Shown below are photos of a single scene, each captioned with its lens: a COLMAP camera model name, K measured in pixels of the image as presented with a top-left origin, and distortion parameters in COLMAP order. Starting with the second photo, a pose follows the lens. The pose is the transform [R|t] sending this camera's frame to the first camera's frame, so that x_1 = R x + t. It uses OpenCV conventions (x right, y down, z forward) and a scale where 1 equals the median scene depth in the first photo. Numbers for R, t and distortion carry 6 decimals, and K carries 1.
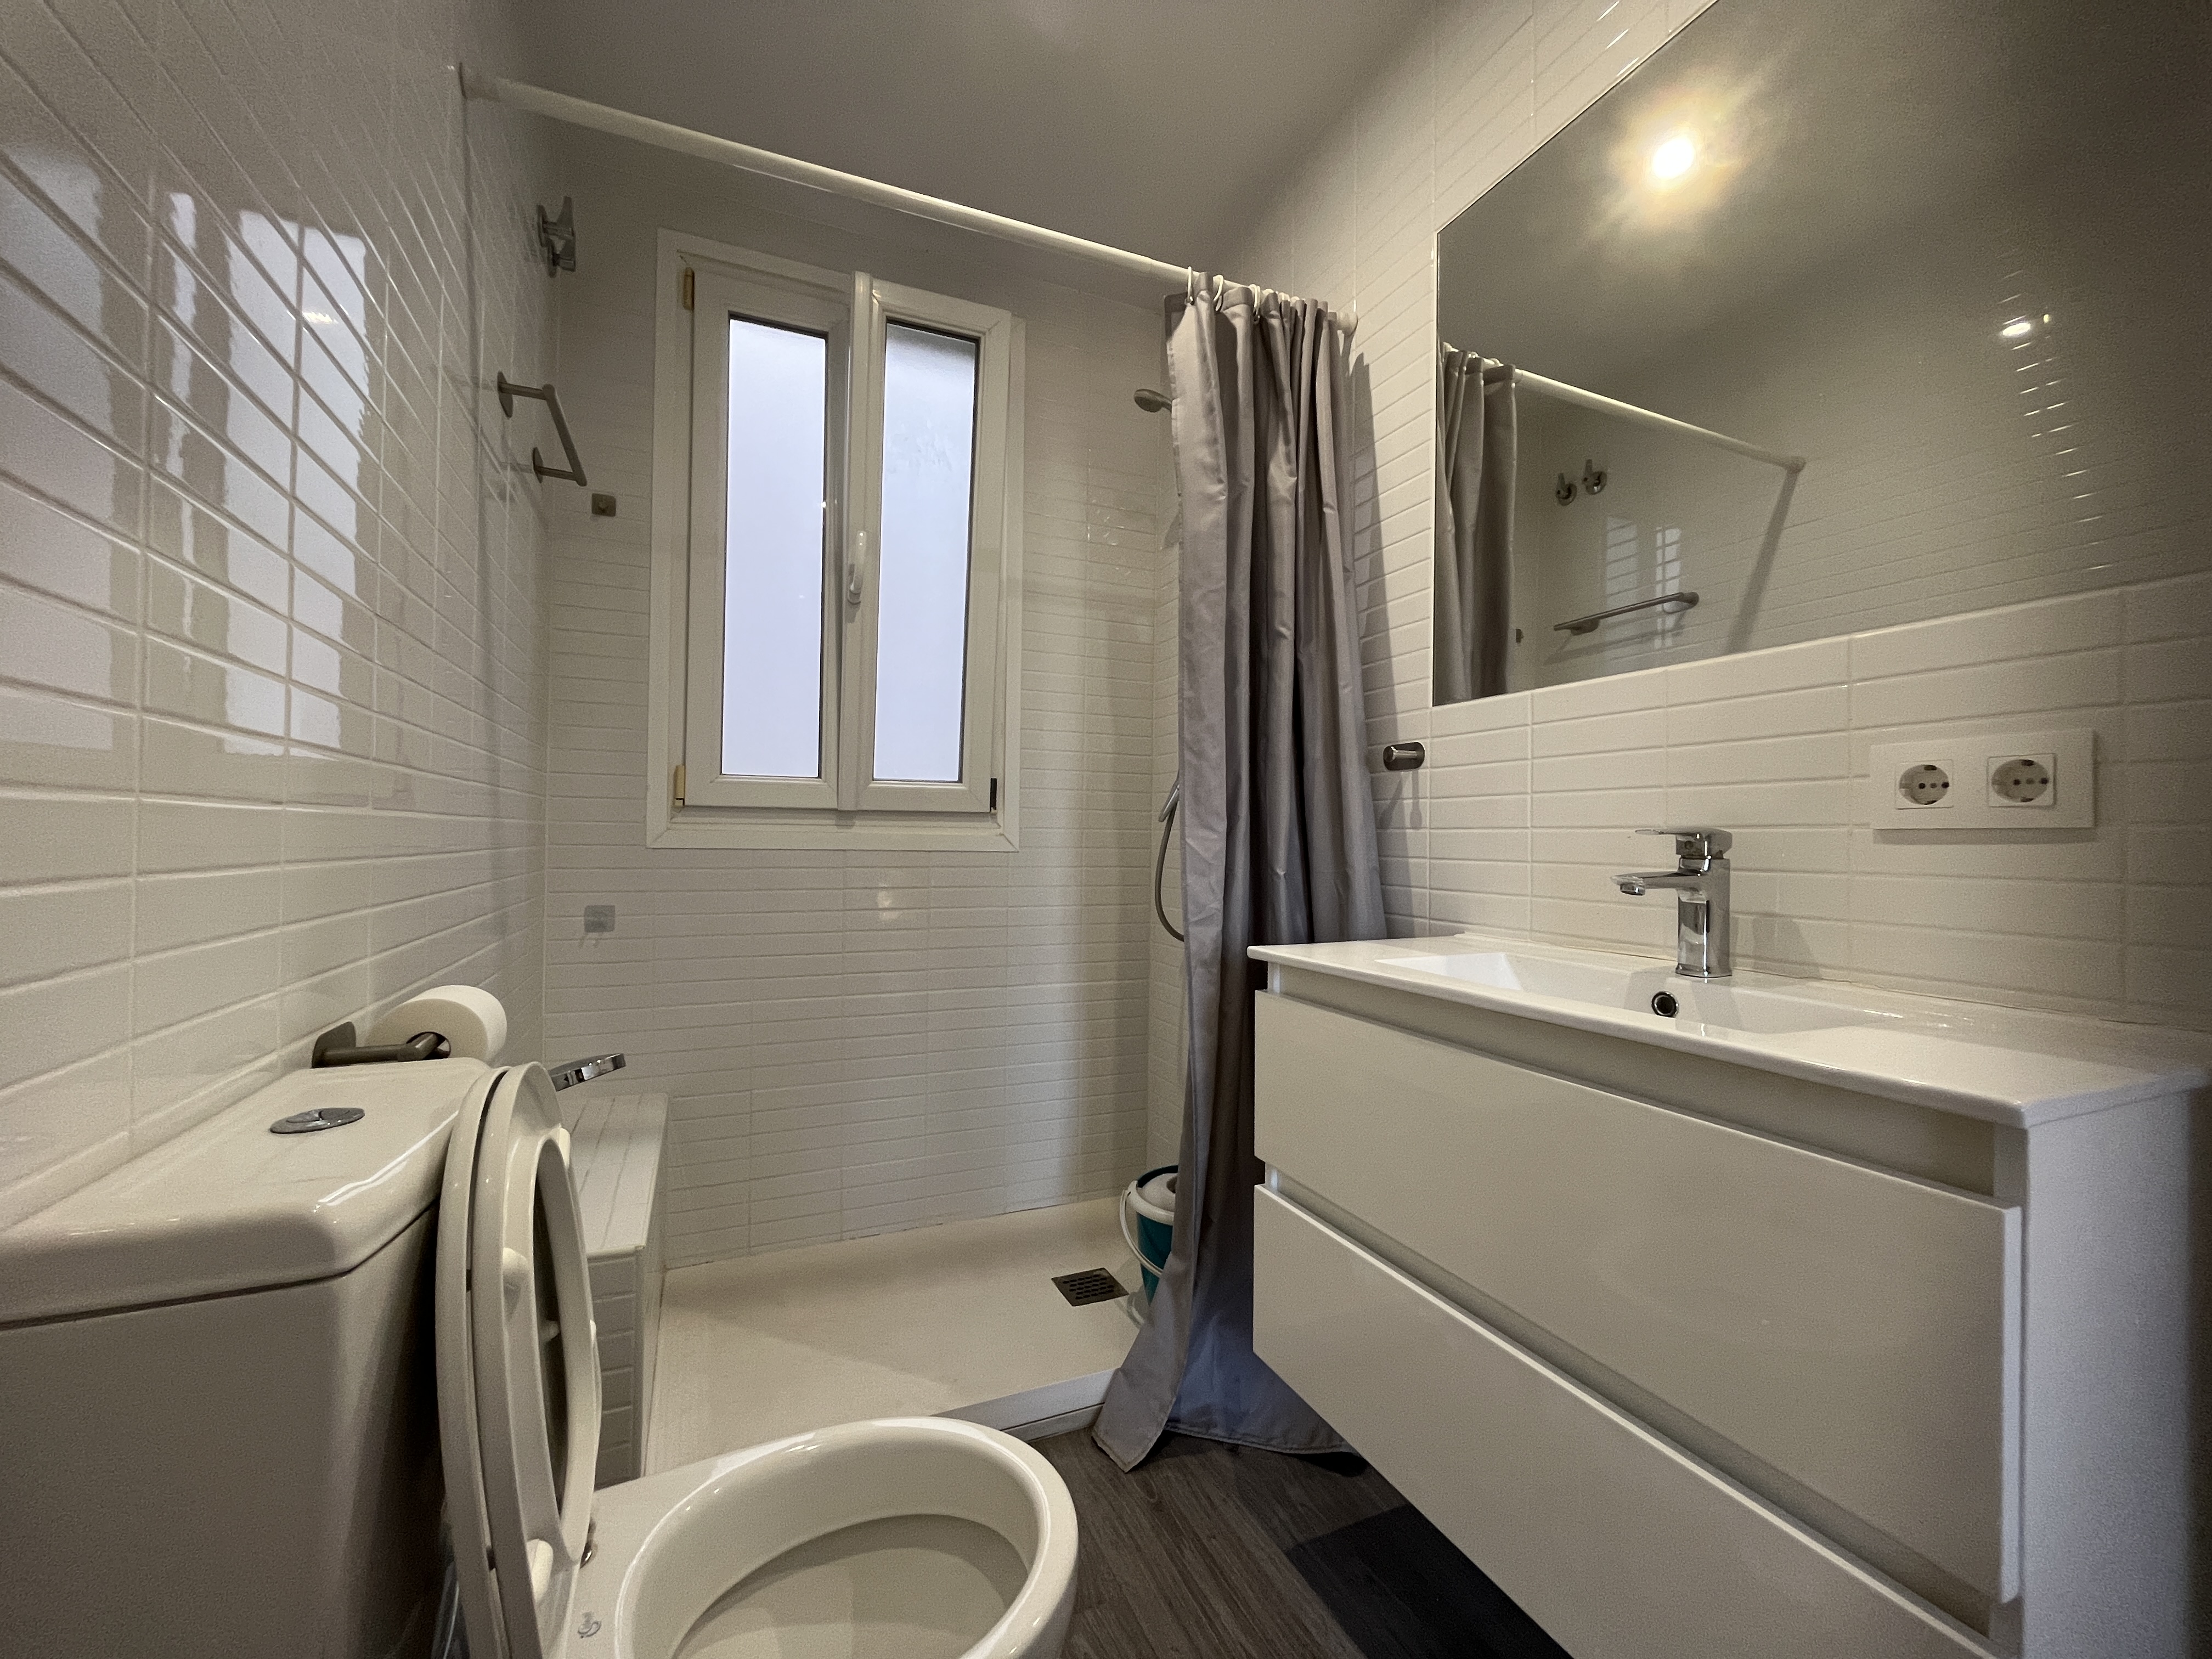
lens RADIAL K [[896.0, 0, 1106.0], [0, 896.0, 829.5], [0, 0, 1]] dist [-0.002484, 0.000164]
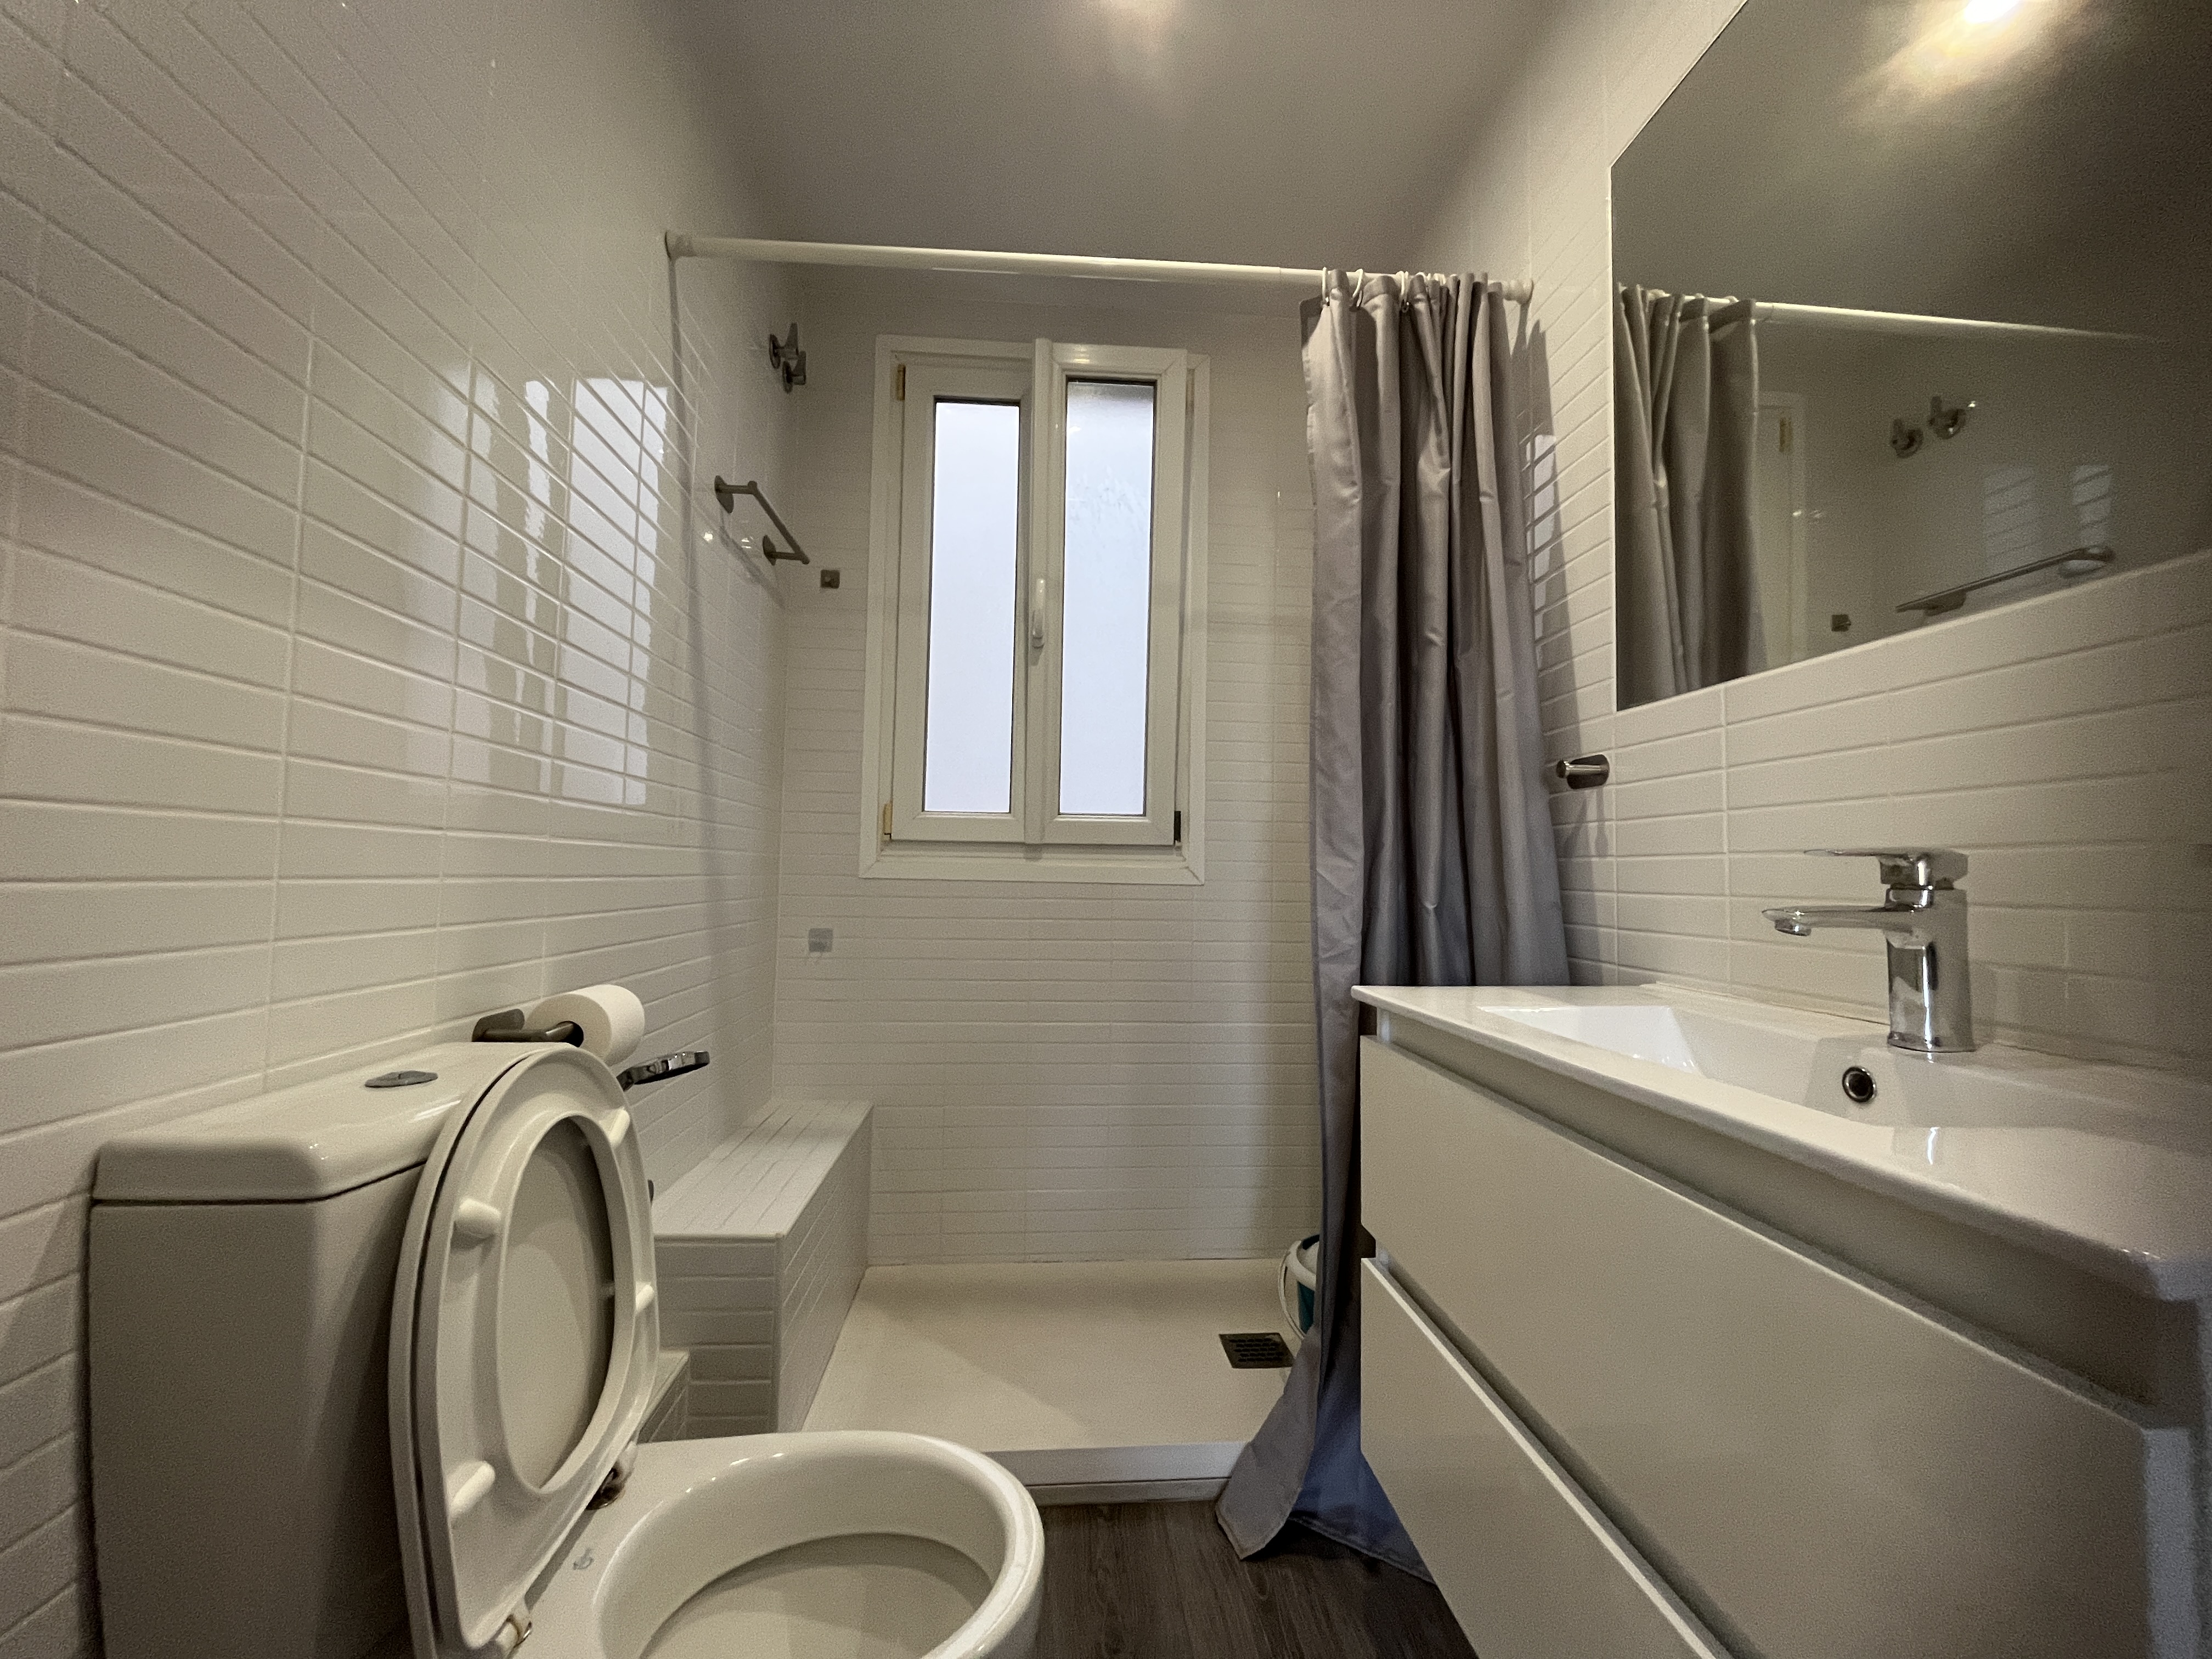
lens RADIAL K [[896.0, 0, 1106.0], [0, 896.0, 829.5], [0, 0, 1]] dist [-0.002484, 0.000164]
pose [[0.945357, -0.011989, -0.325817, 0.176796], [-0.002826, 0.998985, -0.044959, 0.012138], [0.326025, 0.043424, 0.944363, 0.051140]]
